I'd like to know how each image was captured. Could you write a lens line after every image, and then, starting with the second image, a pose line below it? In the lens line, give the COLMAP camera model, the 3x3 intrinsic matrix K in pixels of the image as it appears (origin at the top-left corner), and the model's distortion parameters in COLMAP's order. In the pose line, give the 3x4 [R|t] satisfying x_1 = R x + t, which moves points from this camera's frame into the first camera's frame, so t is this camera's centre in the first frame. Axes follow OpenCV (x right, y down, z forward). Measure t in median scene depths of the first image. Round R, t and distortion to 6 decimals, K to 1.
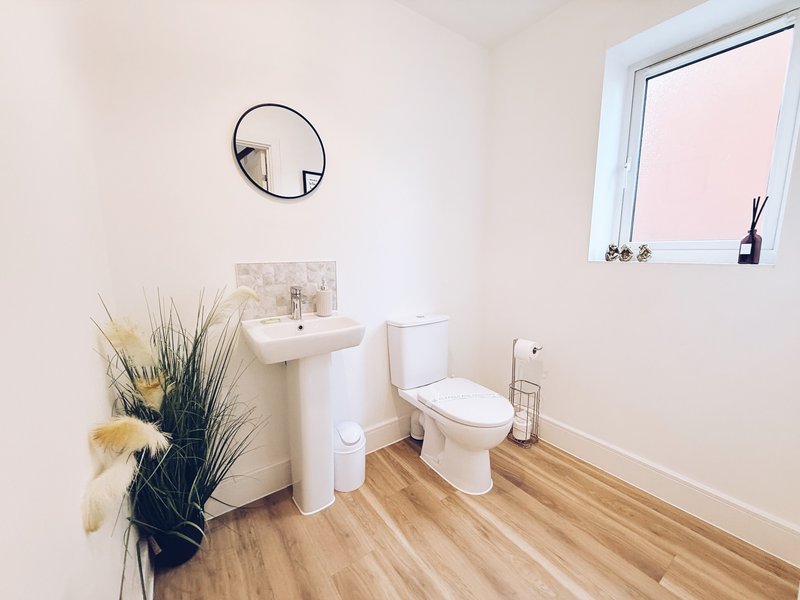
lens RADIAL K [[319.0, 0, 400.0], [0, 319.0, 300.0], [0, 0, 1]] dist [-0.000300, 0.000062]
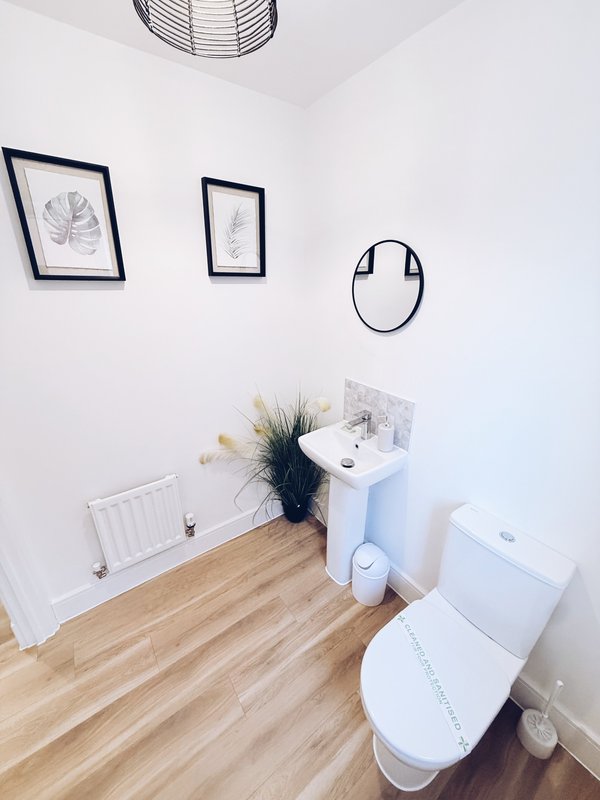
lens RADIAL K [[319.0, 0, 300.0], [0, 319.0, 400.0], [0, 0, 1]] dist [-0.000300, 0.000062]
pose [[0.015531, 0.369327, -0.929170, 0.709048], [-0.167425, 0.917122, 0.361740, -0.457949], [0.985762, 0.149948, 0.076078, 0.703146]]
